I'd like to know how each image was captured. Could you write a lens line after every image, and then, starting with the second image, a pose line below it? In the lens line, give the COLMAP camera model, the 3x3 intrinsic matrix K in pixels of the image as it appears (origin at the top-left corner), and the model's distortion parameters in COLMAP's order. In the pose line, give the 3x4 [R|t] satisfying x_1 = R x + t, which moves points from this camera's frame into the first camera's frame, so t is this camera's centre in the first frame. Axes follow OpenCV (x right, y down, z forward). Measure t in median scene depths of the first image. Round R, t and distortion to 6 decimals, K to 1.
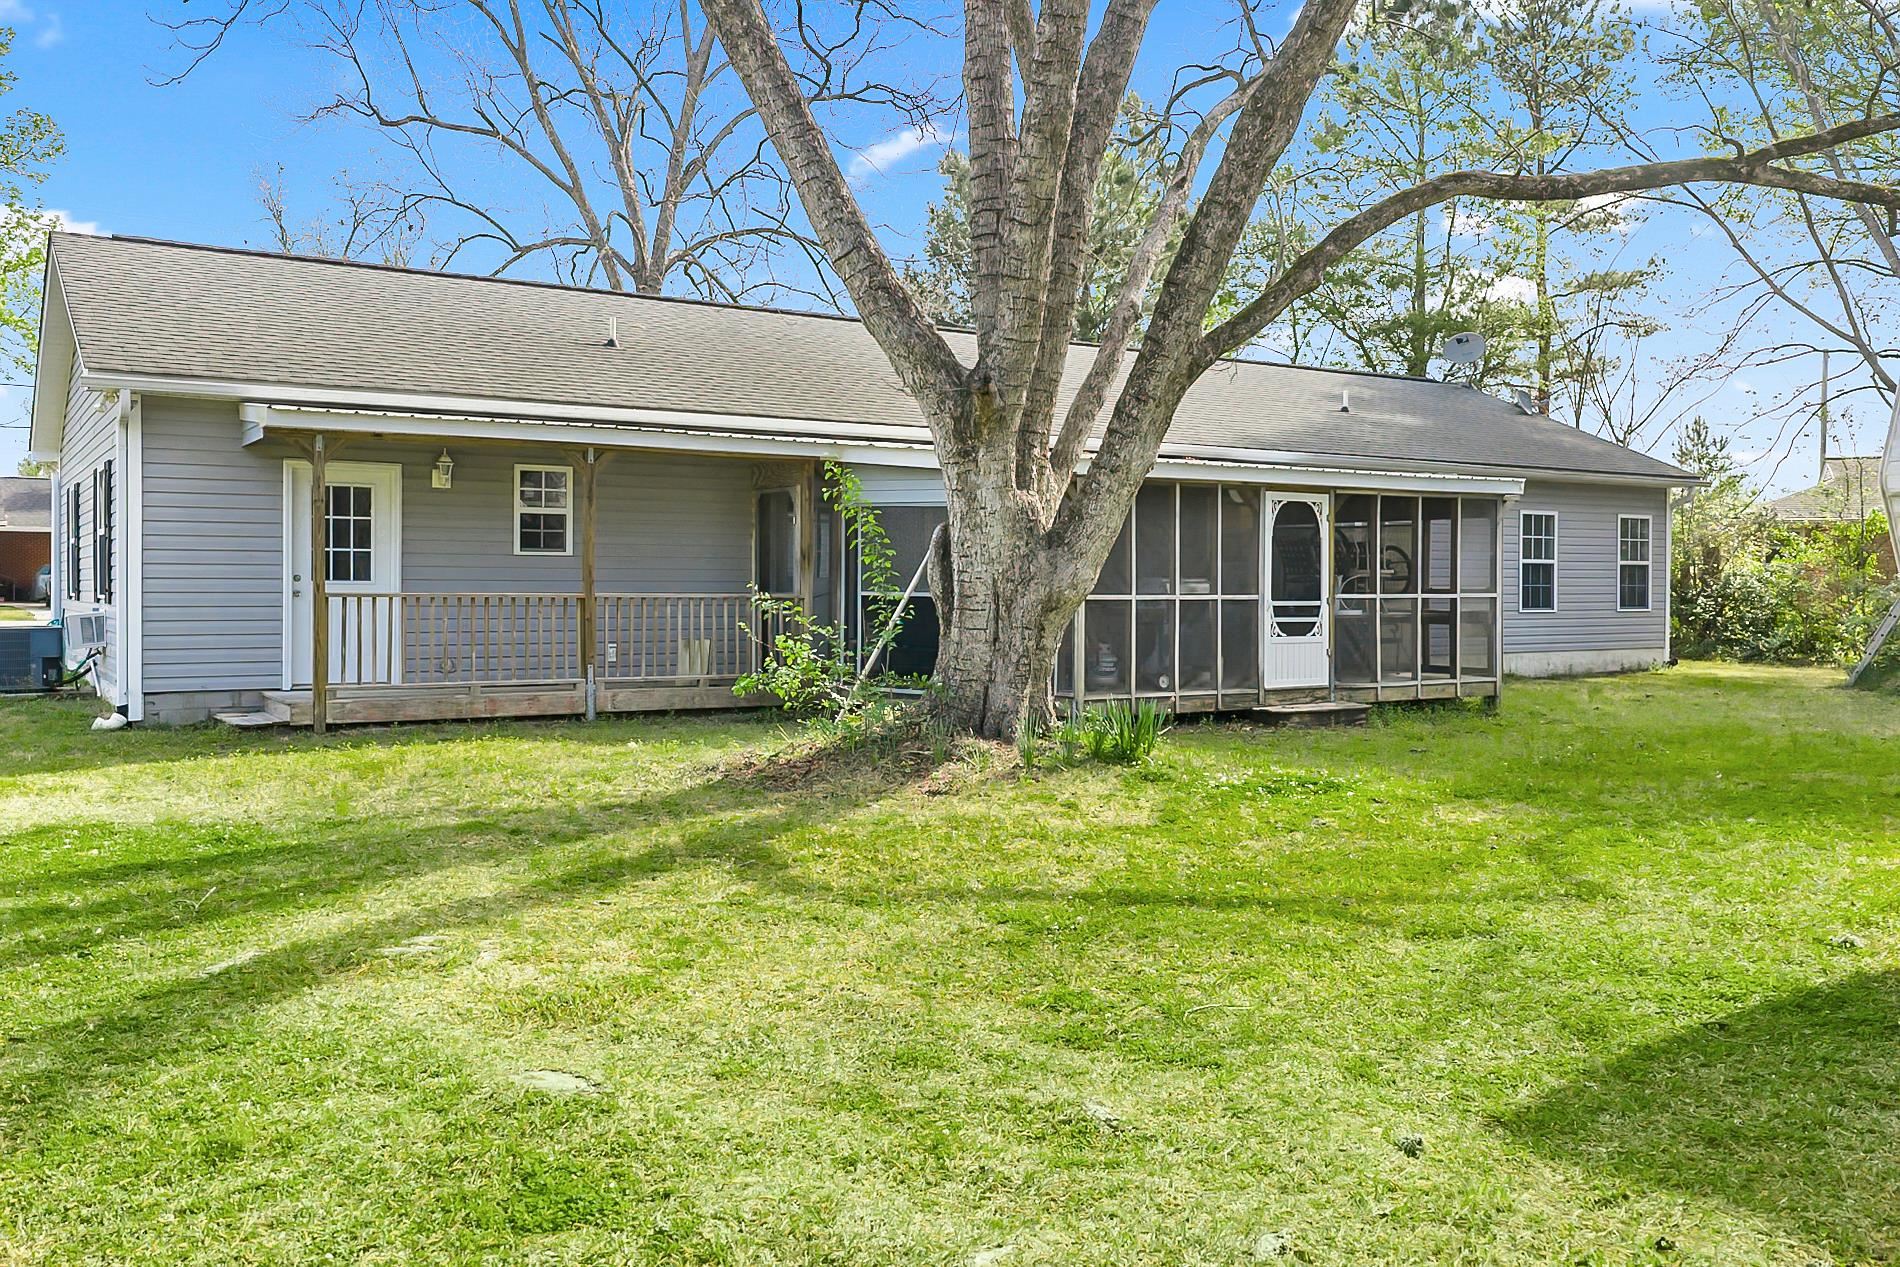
lens RADIAL K [[1617.2, 0, 957.1], [0, 1617.2, 632.4], [0, 0, 1]] dist [-0.032315, 0.002502]
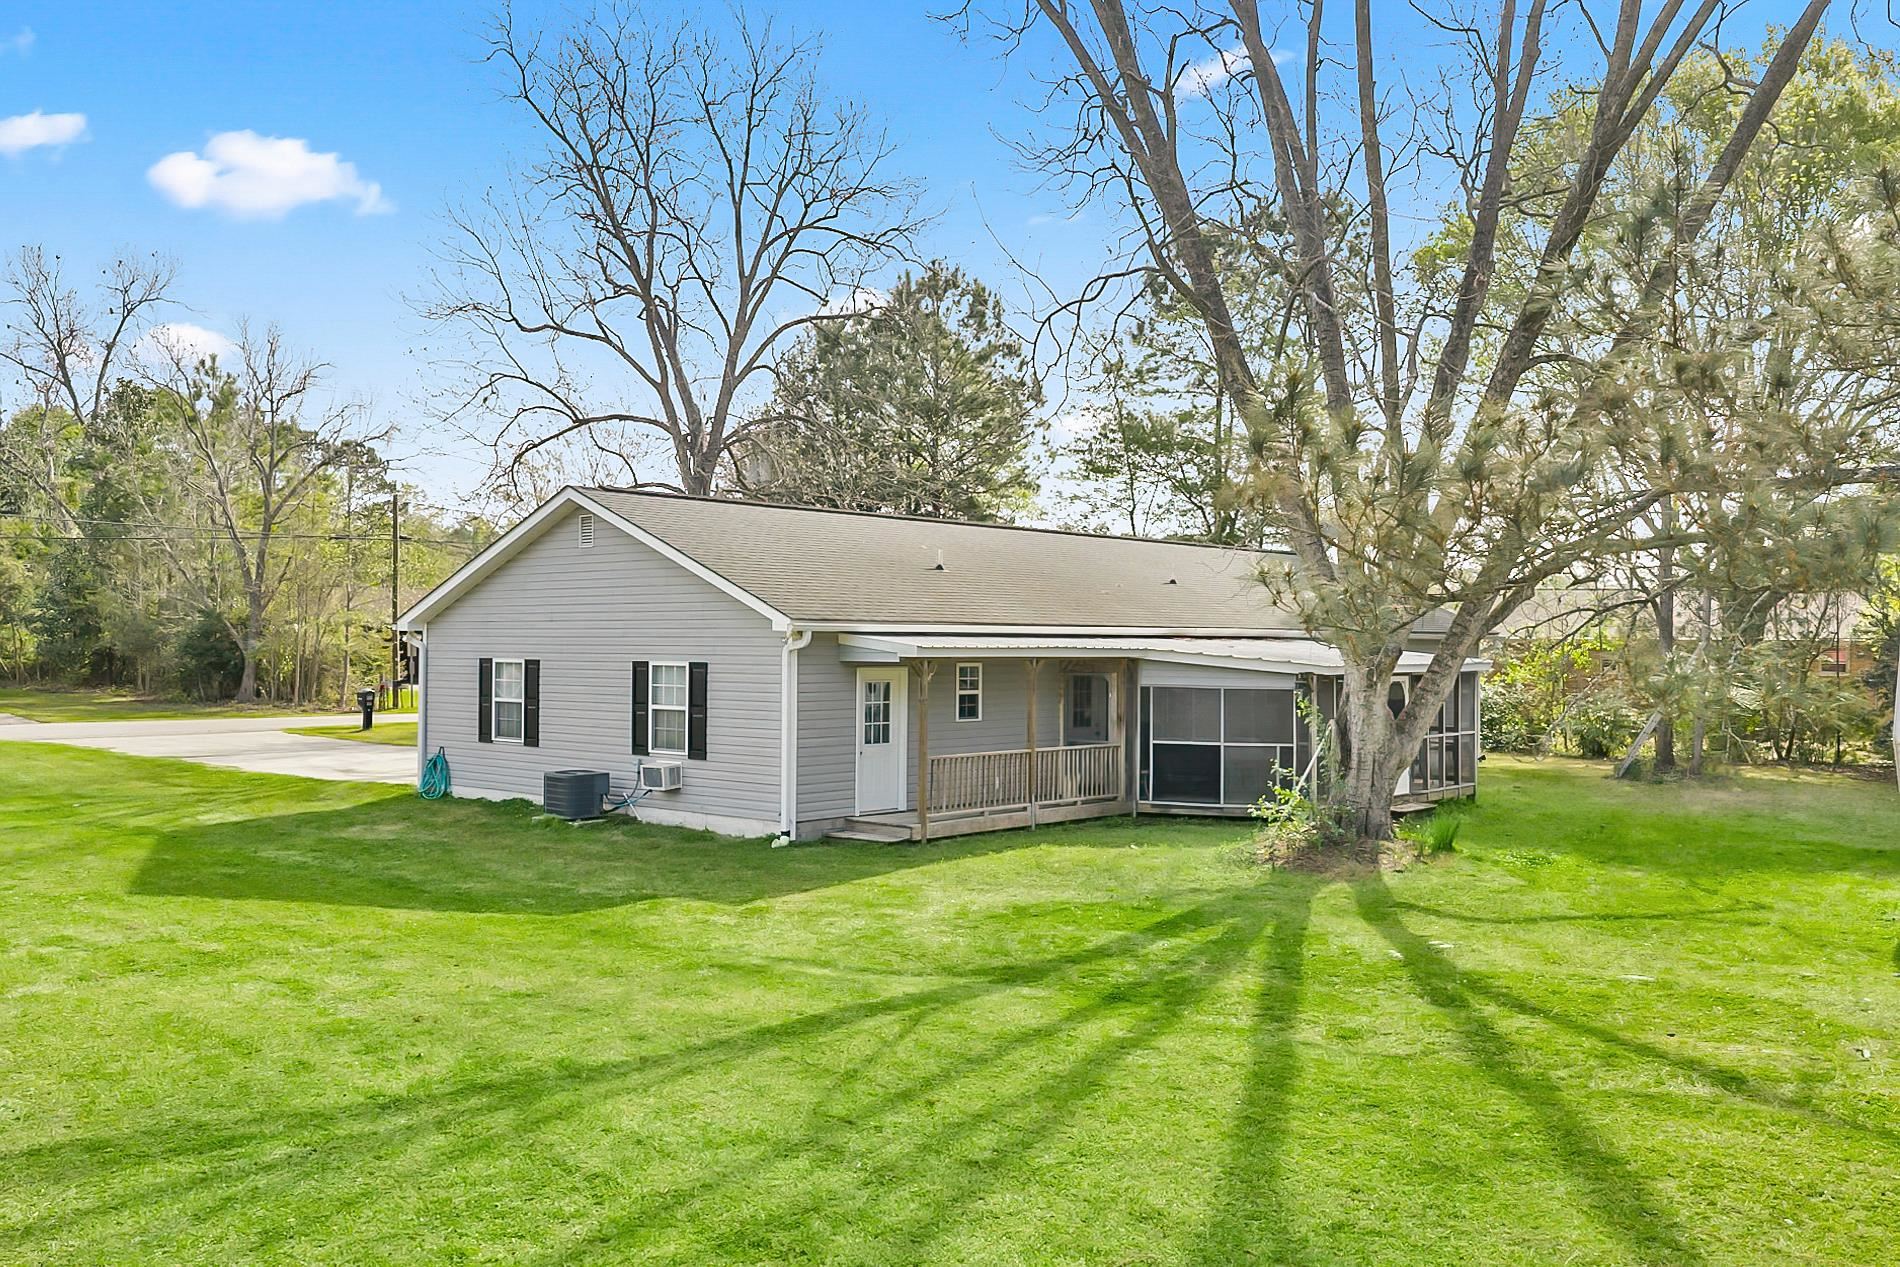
lens RADIAL K [[1617.2, 0, 943.2], [0, 1617.2, 632.3], [0, 0, 1]] dist [-0.032315, 0.002502]
pose [[0.966408, 0.002592, 0.257000, -0.682728], [0.006297, 0.999410, -0.033759, -0.081597], [-0.256936, 0.034244, 0.965822, -0.490964]]
